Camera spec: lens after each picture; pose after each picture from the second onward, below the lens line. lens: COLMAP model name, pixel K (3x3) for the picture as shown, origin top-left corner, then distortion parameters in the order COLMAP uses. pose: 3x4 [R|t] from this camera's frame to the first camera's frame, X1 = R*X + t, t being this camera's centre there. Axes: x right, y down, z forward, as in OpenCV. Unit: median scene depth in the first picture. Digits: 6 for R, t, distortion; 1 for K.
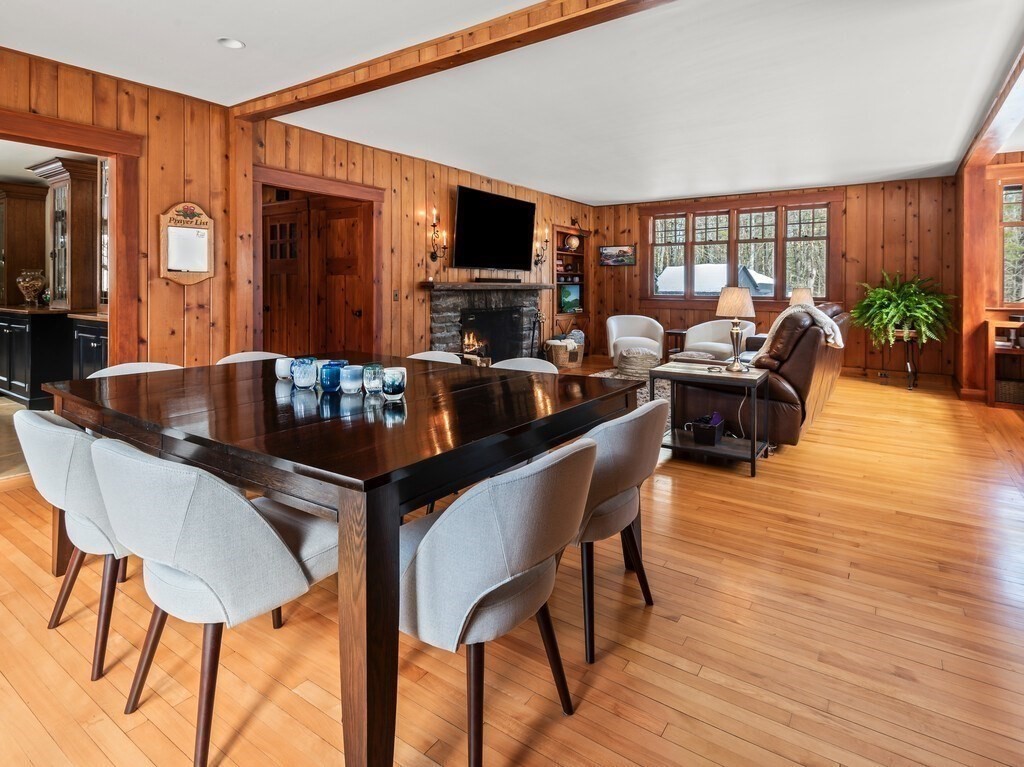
lens RADIAL K [[544.6, 0, 522.0], [0, 544.6, 316.5], [0, 0, 1]] dist [-0.000890, -0.001068]
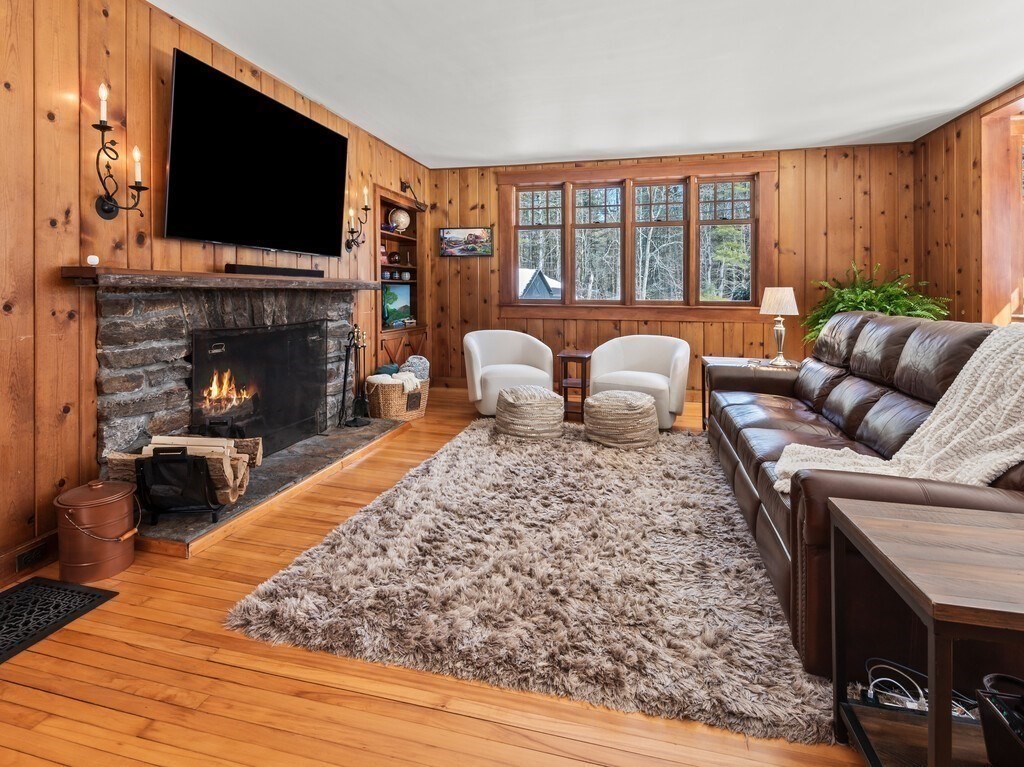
lens RADIAL K [[548.7, 0, 496.1], [0, 548.7, 306.1], [0, 0, 1]] dist [0.001055, -0.001004]
pose [[0.947095, -0.008825, 0.320832, -0.013675], [0.017586, 0.999547, -0.024418, -0.015835], [-0.320472, 0.028768, 0.946821, 0.401864]]
